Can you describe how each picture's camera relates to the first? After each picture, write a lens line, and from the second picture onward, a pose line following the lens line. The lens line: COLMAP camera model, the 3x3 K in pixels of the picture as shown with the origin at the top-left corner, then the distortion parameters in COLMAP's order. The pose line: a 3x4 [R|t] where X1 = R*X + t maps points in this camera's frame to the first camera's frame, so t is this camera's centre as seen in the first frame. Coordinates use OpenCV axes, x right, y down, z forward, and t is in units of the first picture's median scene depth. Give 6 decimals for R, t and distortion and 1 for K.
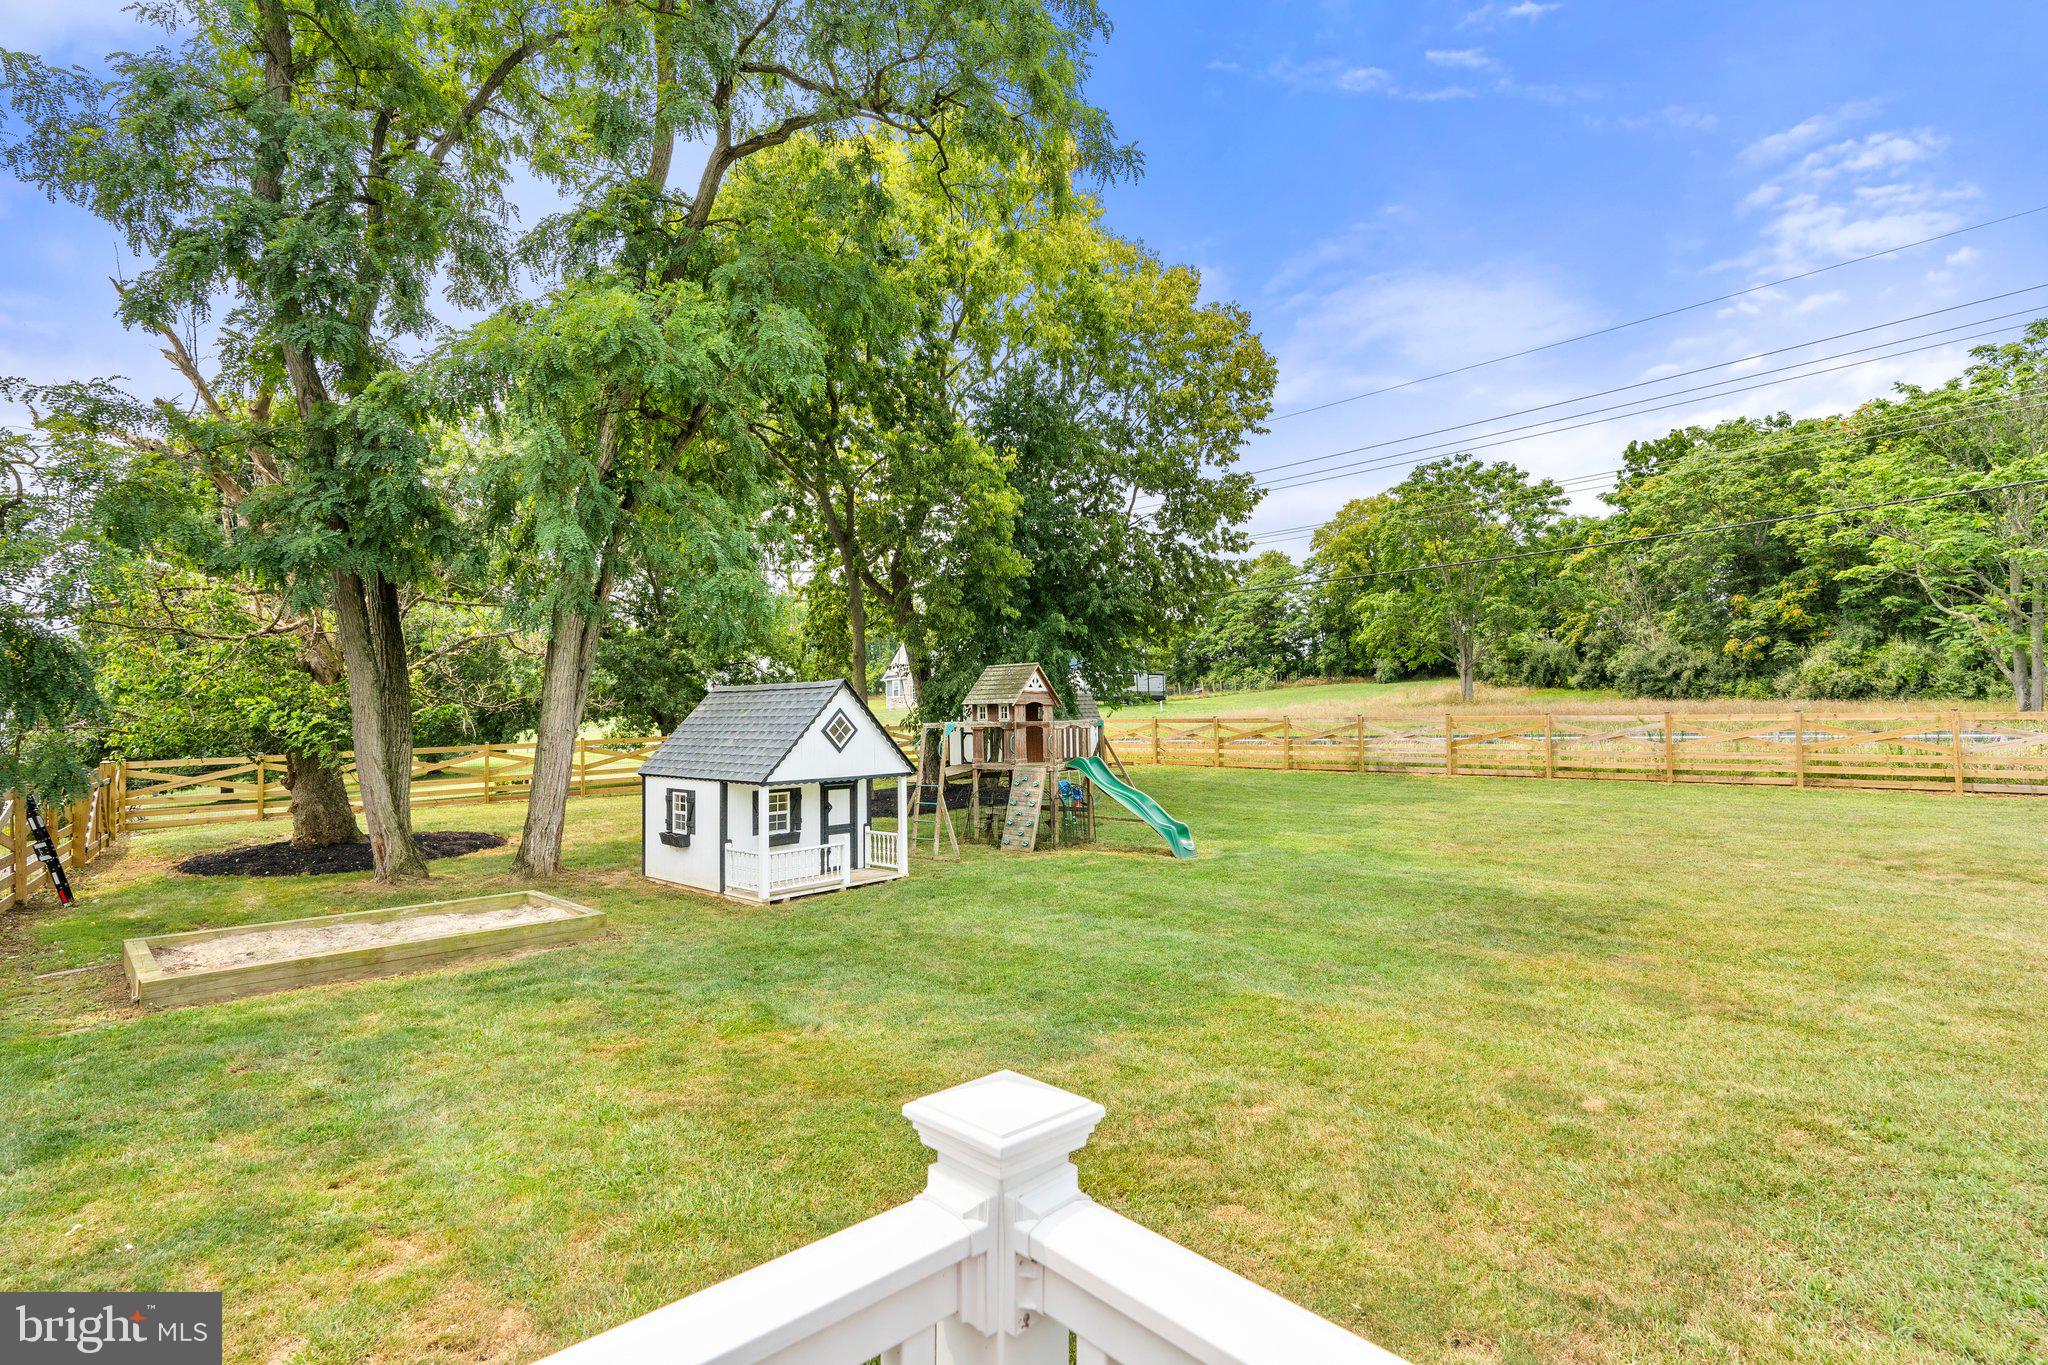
lens RADIAL K [[946.6, 0, 1025.4], [0, 946.6, 690.2], [0, 0, 1]] dist [-0.004014, 0.000941]
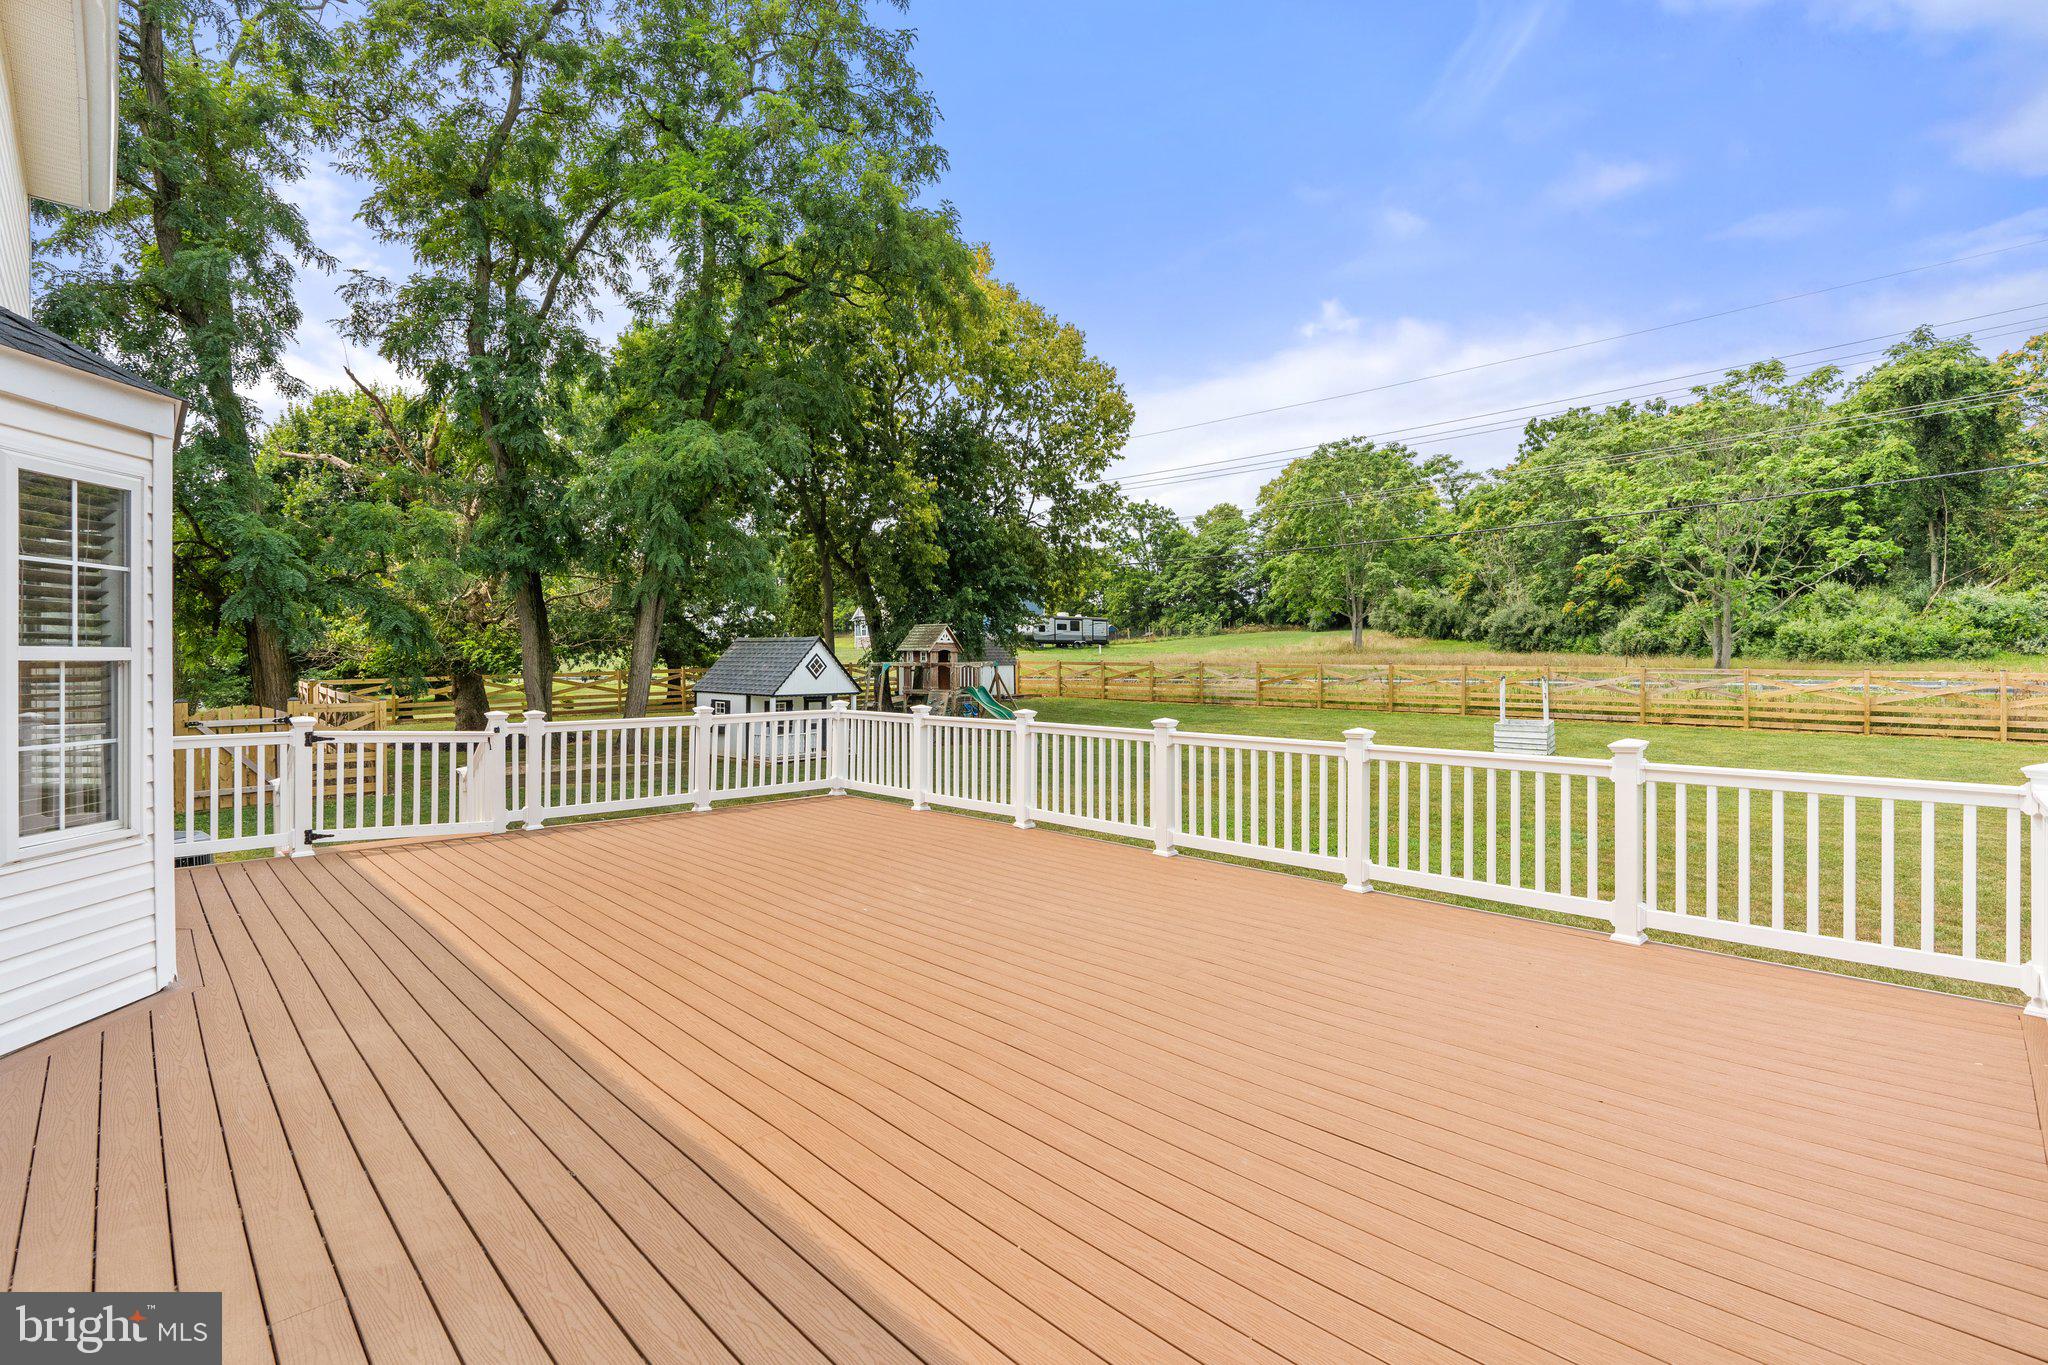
lens RADIAL K [[946.6, 0, 1020.8], [0, 946.6, 666.0], [0, 0, 1]] dist [-0.004014, 0.000941]
pose [[0.999505, 0.016623, 0.026701, 0.034441], [-0.017623, 0.999136, 0.037648, -0.007809], [-0.026052, -0.038100, 0.998934, -0.194333]]
